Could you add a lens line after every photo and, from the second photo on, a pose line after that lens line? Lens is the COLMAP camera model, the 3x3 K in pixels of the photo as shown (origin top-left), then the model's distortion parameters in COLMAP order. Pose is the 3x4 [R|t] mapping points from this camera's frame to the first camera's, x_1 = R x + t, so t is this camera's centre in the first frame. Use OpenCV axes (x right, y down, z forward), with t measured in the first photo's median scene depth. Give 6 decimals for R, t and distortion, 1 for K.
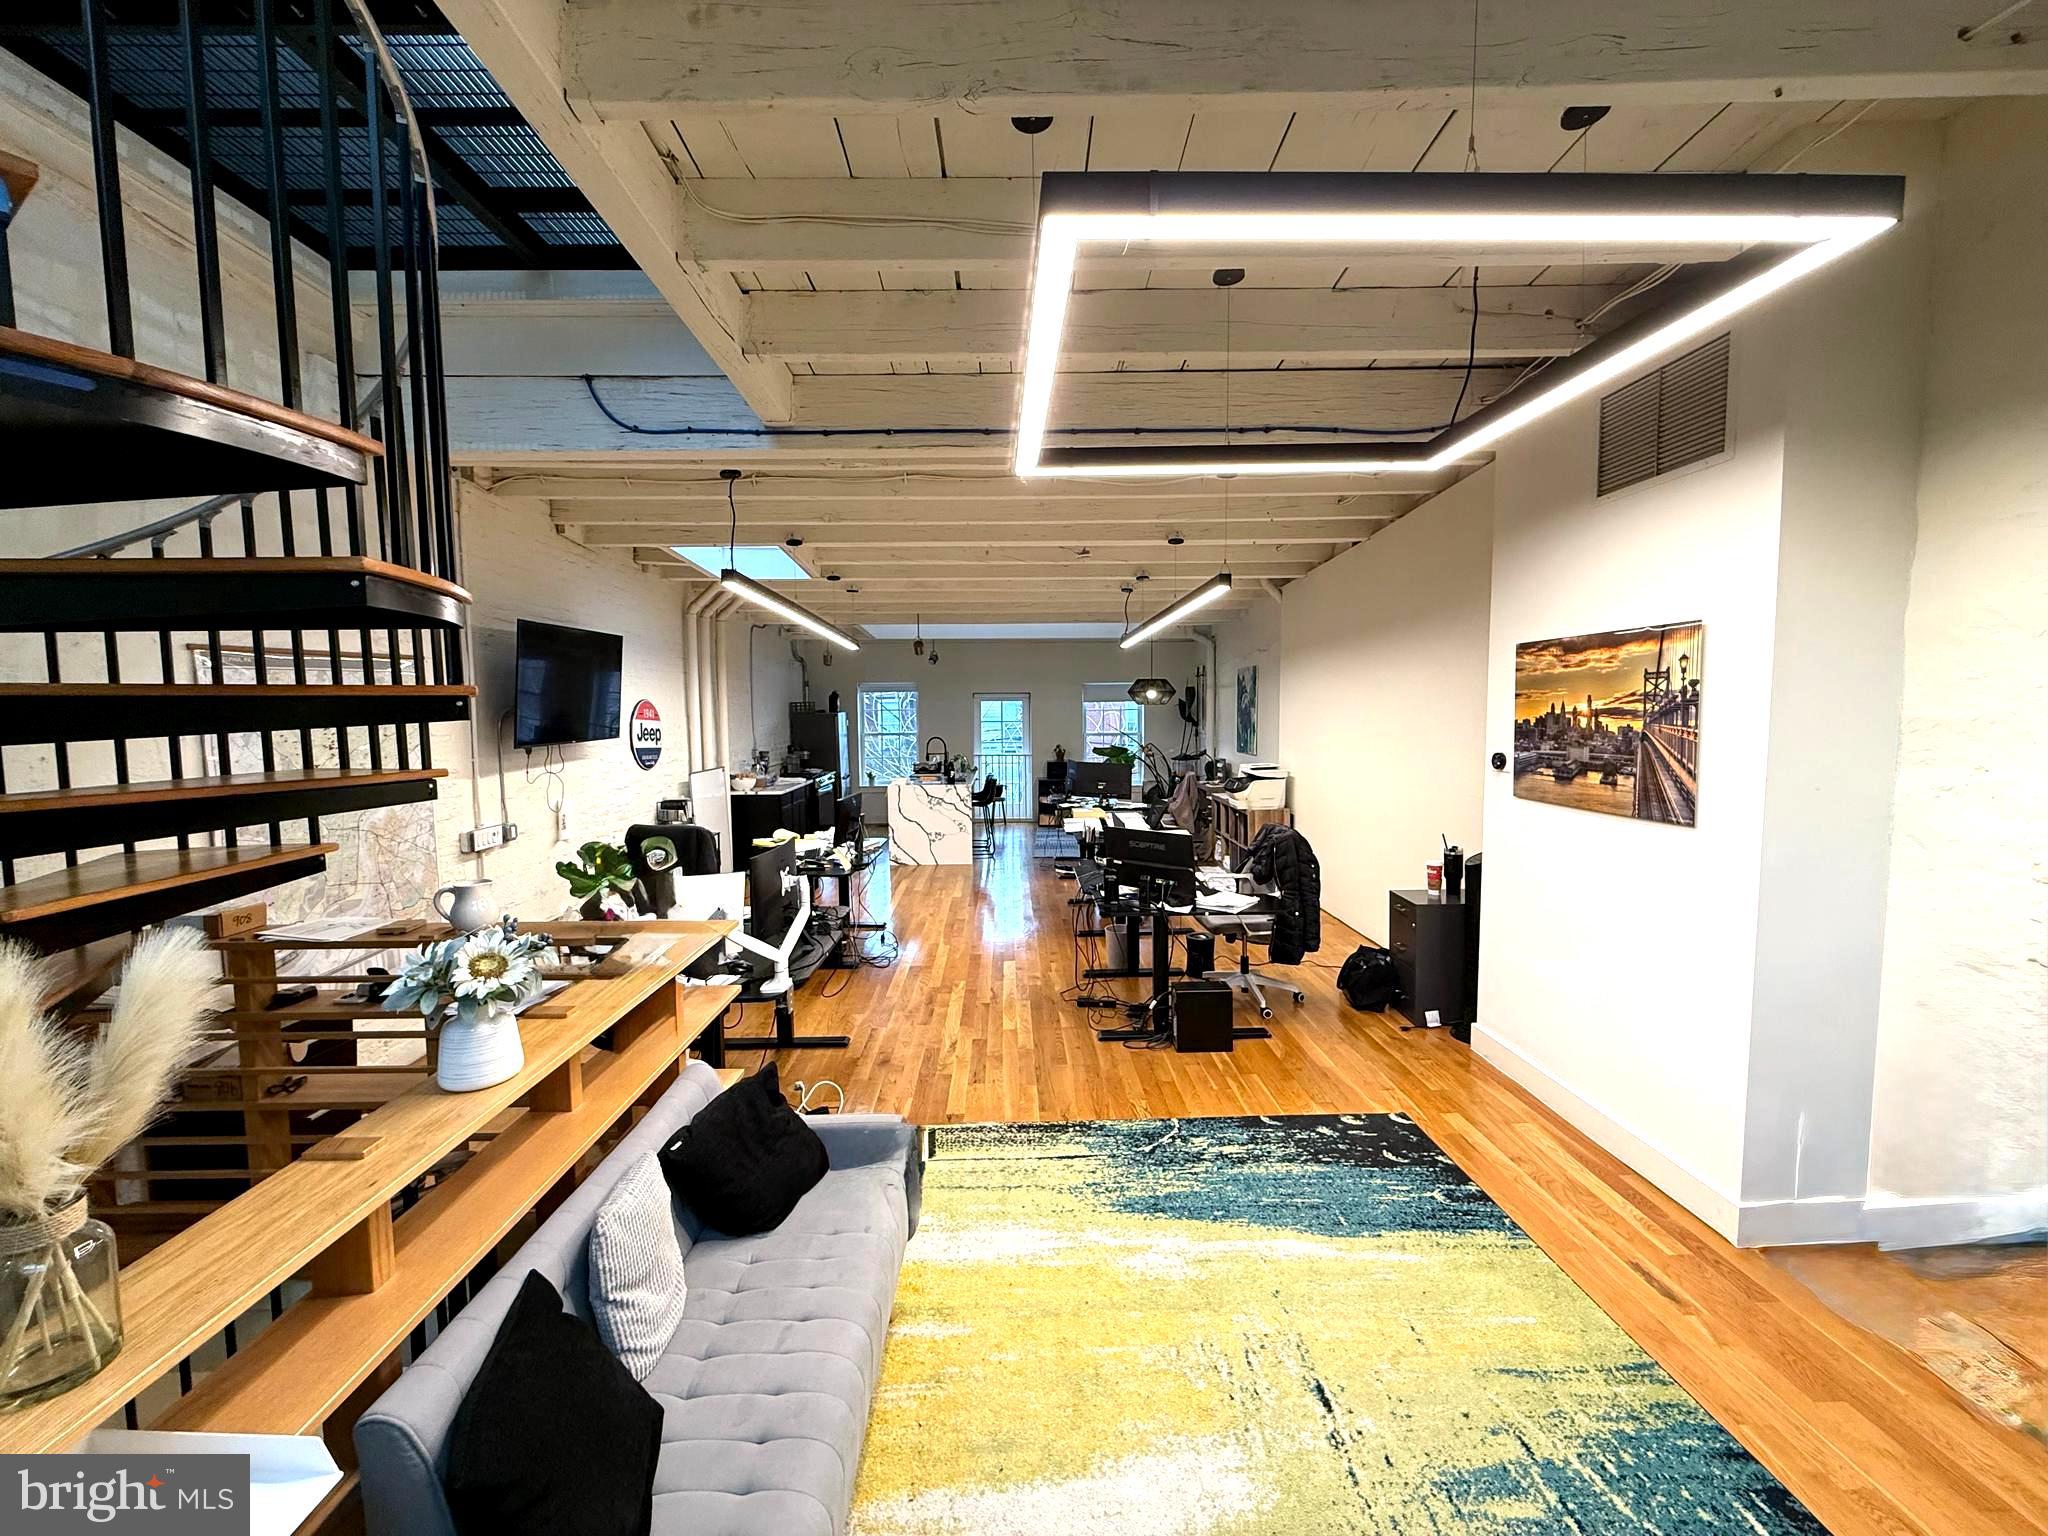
lens RADIAL K [[822.3, 0, 1021.3], [0, 822.3, 767.6], [0, 0, 1]] dist [0.000022, 0.000000]
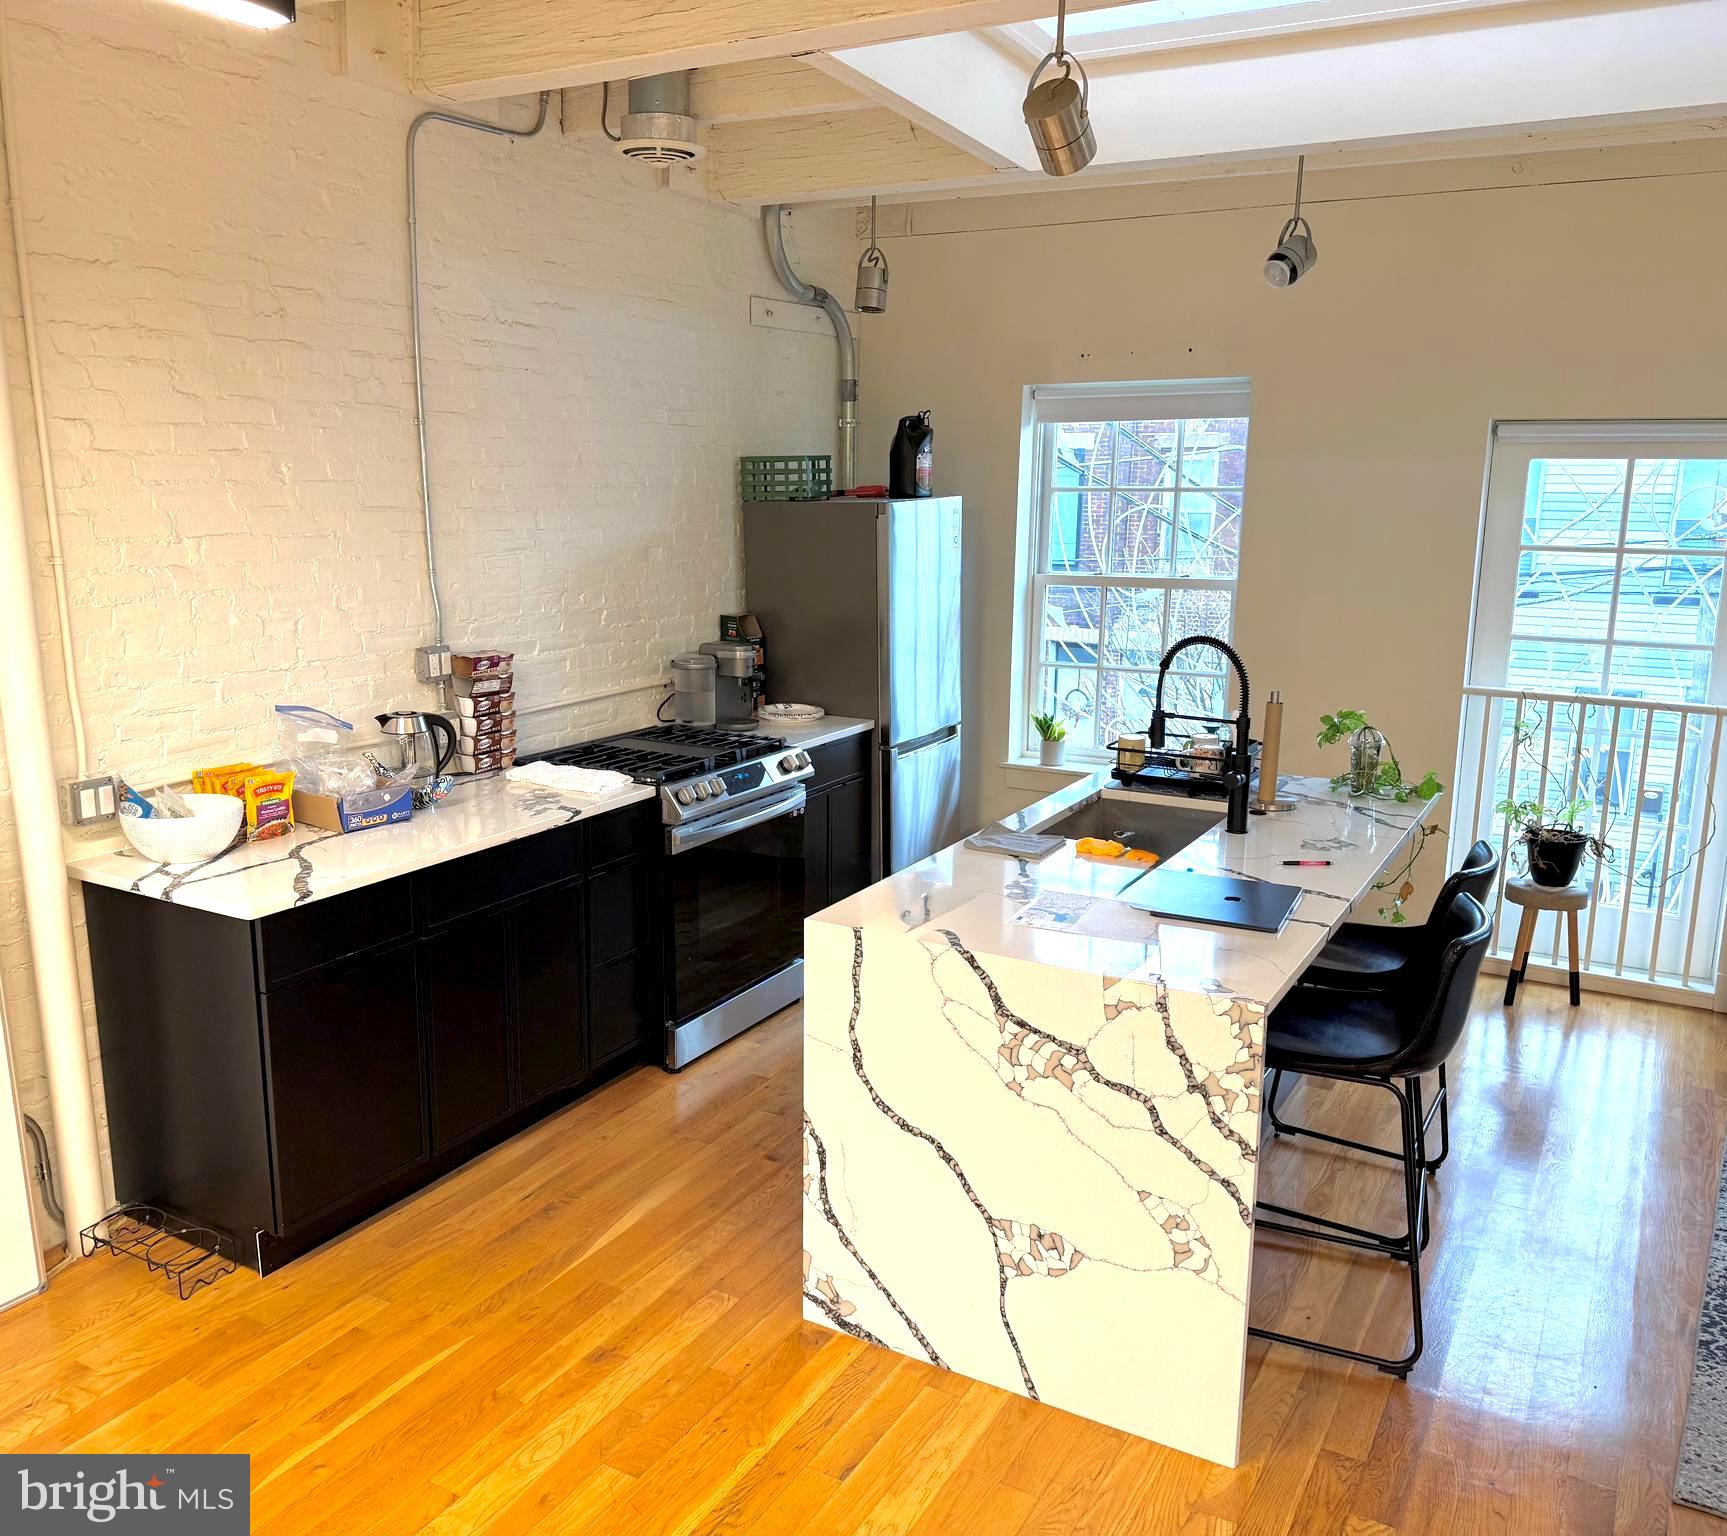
lens RADIAL K [[1411.8, 0, 861.7], [0, 1411.8, 765.5], [0, 0, 1]] dist [0.007024, -0.000140]
pose [[0.854564, 0.122263, -0.504750, 0.001724], [-0.055501, 0.987828, 0.145311, -0.046058], [0.516373, -0.096163, 0.850948, 0.597523]]
